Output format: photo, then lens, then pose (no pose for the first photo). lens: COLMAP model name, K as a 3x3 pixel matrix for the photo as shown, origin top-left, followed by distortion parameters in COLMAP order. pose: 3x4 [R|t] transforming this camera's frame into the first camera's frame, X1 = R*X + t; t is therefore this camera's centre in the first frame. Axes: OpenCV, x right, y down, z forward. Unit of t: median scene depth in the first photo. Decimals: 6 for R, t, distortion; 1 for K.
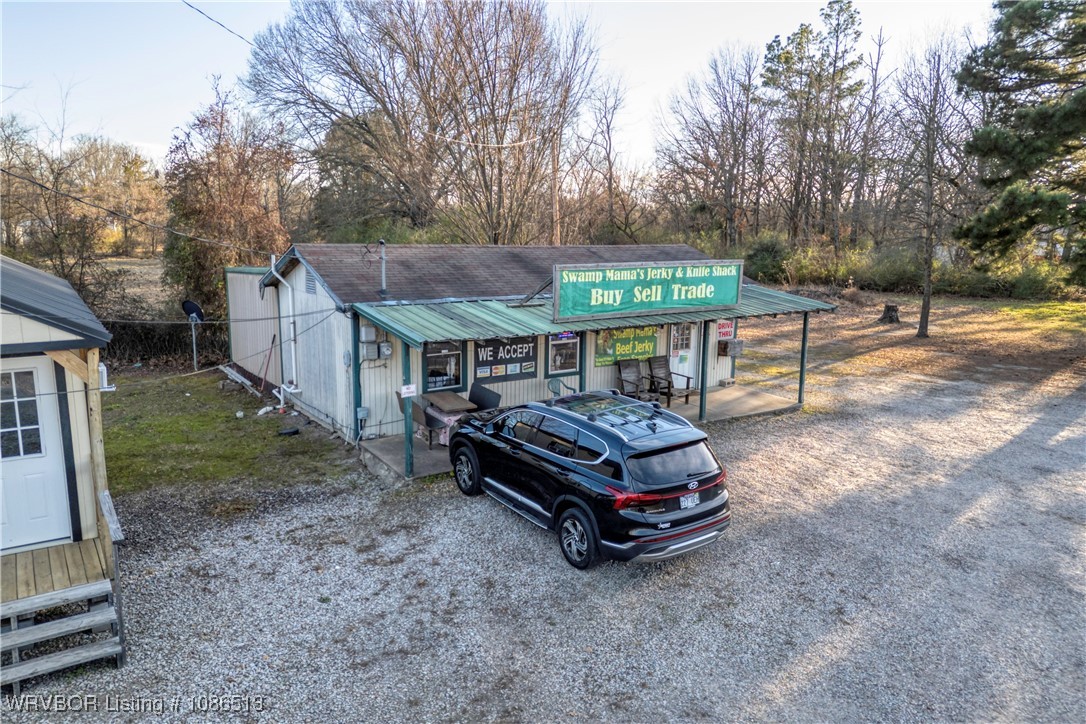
lens RADIAL K [[760.7, 0, 550.7], [0, 760.7, 360.4], [0, 0, 1]] dist [0.068185, -0.061171]
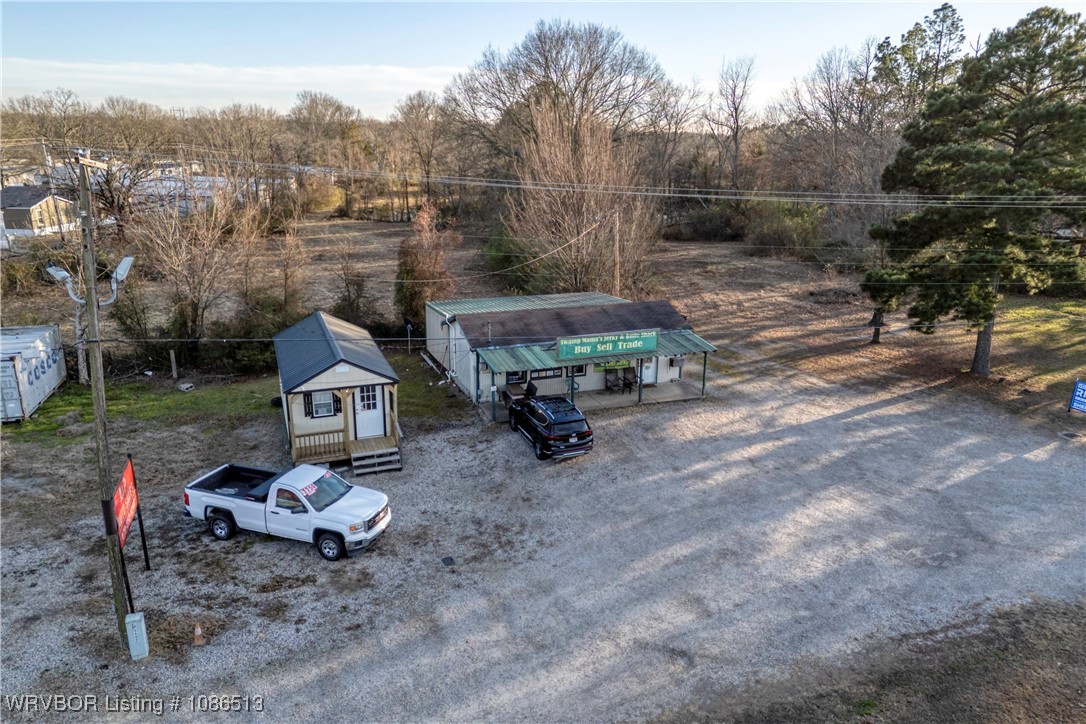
lens RADIAL K [[760.7, 0, 548.5], [0, 760.7, 362.3], [0, 0, 1]] dist [0.068185, -0.061171]
pose [[0.973791, 0.062290, -0.218747, 0.456483], [-0.039755, 0.993576, 0.105956, -0.271867], [0.223942, -0.094483, 0.970012, -1.190763]]
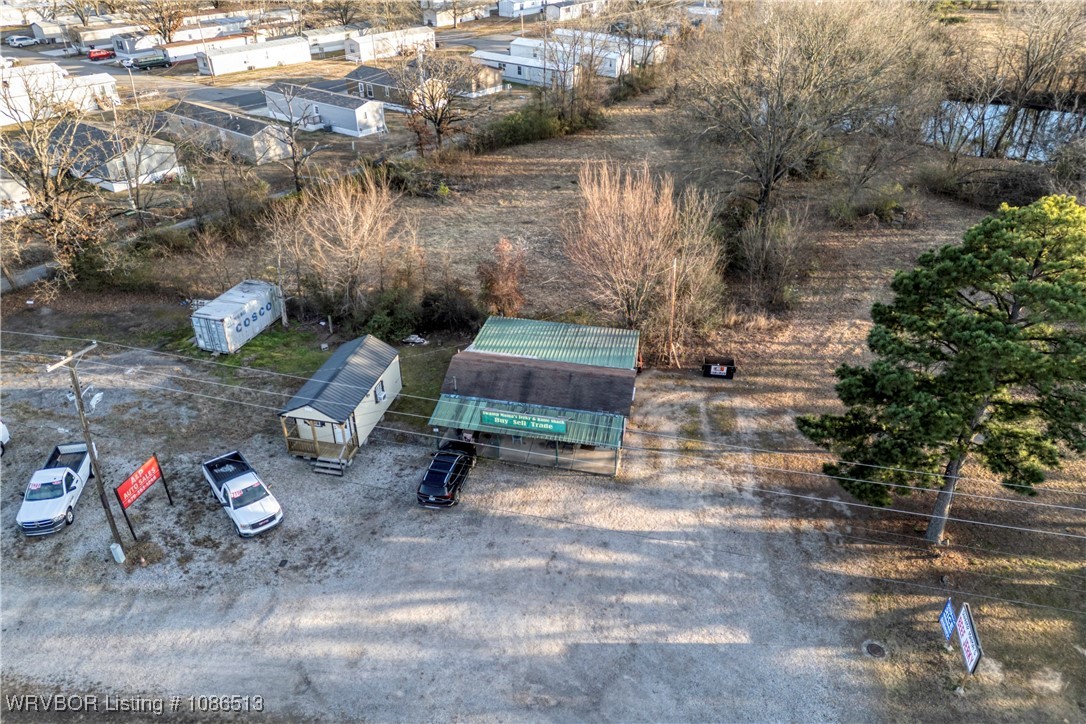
lens RADIAL K [[760.7, 0, 542.3], [0, 760.7, 363.8], [0, 0, 1]] dist [0.068185, -0.061171]
pose [[0.679235, 0.368648, -0.634617, 1.893063], [-0.122435, 0.909493, 0.397280, -1.416143], [0.723636, -0.192148, 0.662895, -0.763419]]
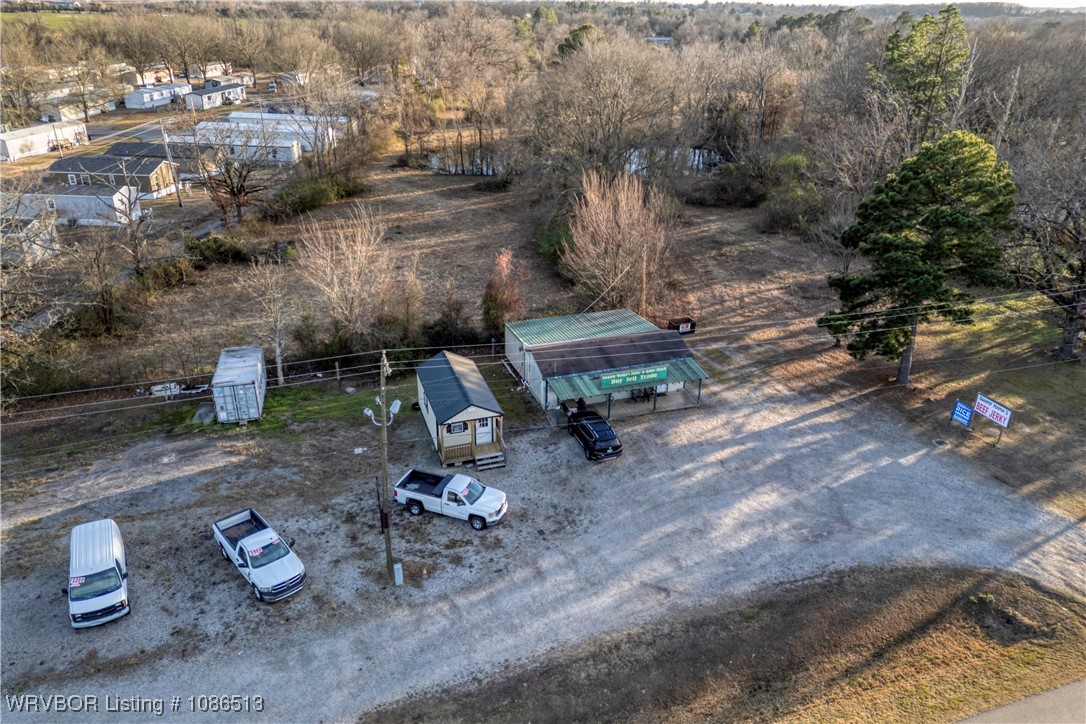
lens RADIAL K [[760.7, 0, 546.5], [0, 760.7, 361.7], [0, 0, 1]] dist [0.068185, -0.061171]
pose [[0.962564, 0.109732, -0.247848, 0.589646], [-0.044691, 0.966125, 0.254177, -0.994908], [0.267343, -0.233585, 0.934861, -2.210565]]
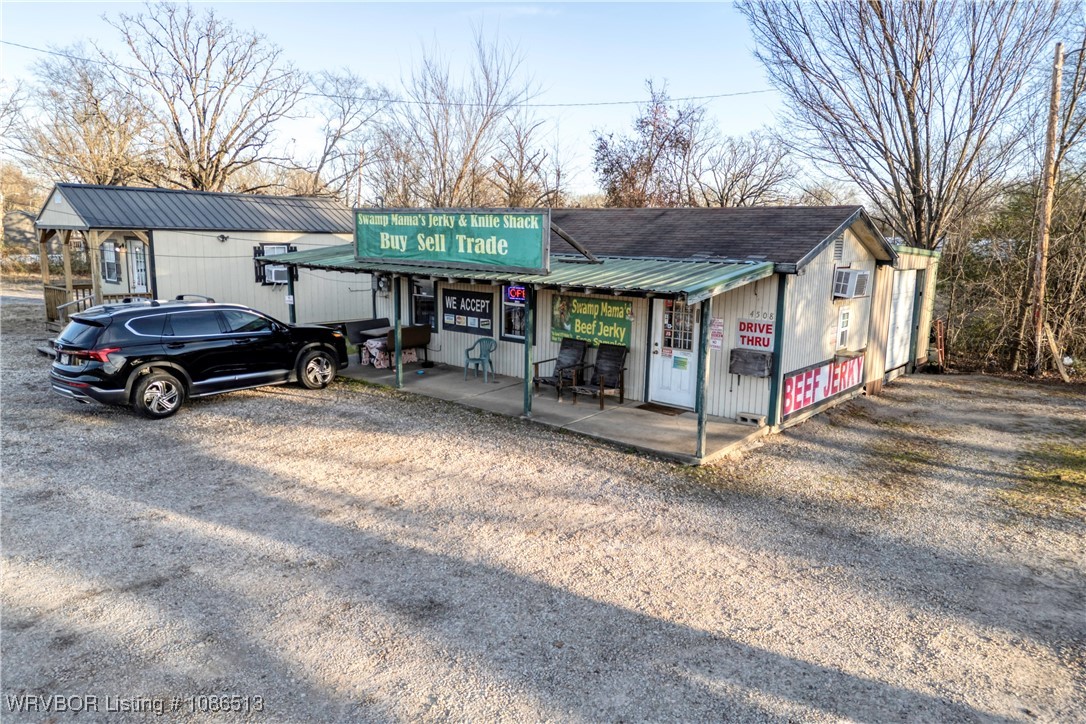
lens RADIAL K [[760.7, 0, 542.8], [0, 760.7, 363.8], [0, 0, 1]] dist [0.068185, -0.061171]
pose [[0.251289, 0.157510, -0.955010, 1.062427], [-0.189397, 0.975598, 0.111070, -0.072784], [0.949201, 0.152965, 0.274989, 0.899109]]
